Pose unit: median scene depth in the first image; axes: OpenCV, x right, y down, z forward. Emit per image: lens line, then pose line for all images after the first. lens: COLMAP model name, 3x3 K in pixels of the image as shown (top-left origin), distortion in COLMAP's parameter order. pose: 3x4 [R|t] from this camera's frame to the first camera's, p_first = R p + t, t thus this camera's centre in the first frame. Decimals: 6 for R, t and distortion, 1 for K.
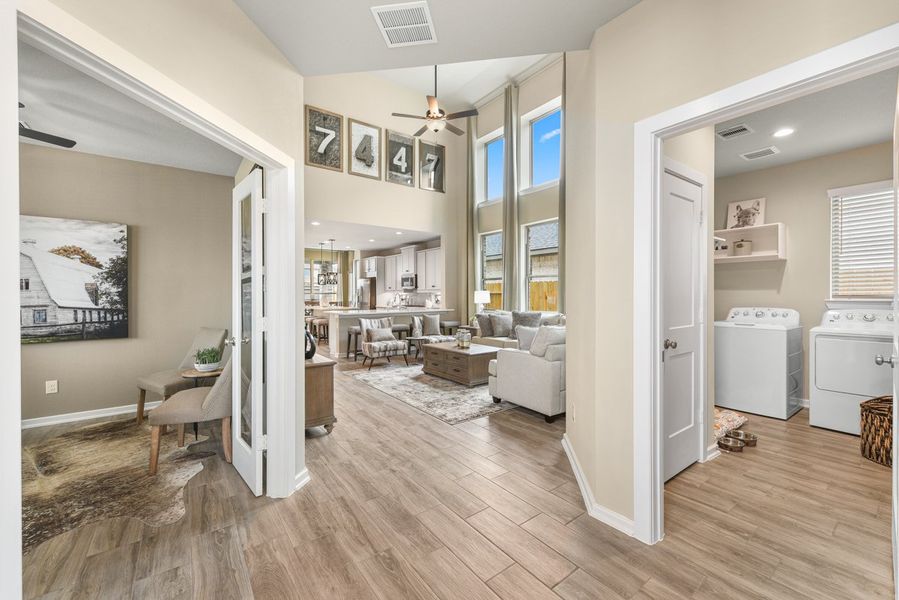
lens RADIAL K [[362.1, 0, 450.9], [0, 362.1, 295.9], [0, 0, 1]] dist [0.001215, 0.000131]
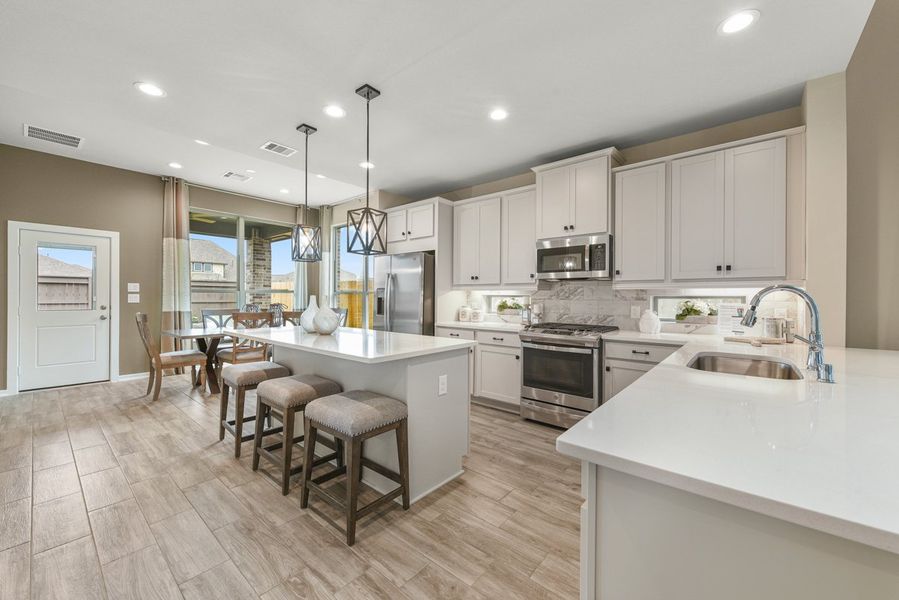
lens RADIAL K [[353.2, 0, 449.1], [0, 353.2, 297.1], [0, 0, 1]] dist [0.000217, -0.000240]
pose [[0.974361, 0.005894, 0.224915, -0.462853], [-0.005001, 0.999977, -0.004542, 0.000831], [-0.224936, 0.003300, 0.974368, 1.029378]]
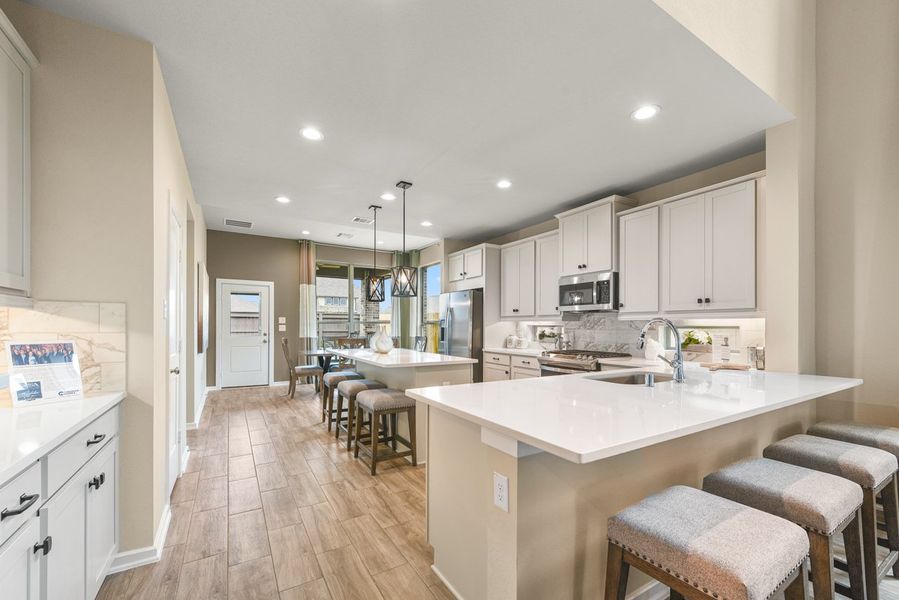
lens RADIAL K [[365.9, 0, 449.2], [0, 365.9, 327.8], [0, 0, 1]] dist [0.000968, -0.000007]
pose [[0.995349, 0.005732, -0.096159, -0.340335], [-0.005833, 0.999983, -0.000775, 0.000605], [0.096153, 0.001332, 0.995366, 0.862883]]
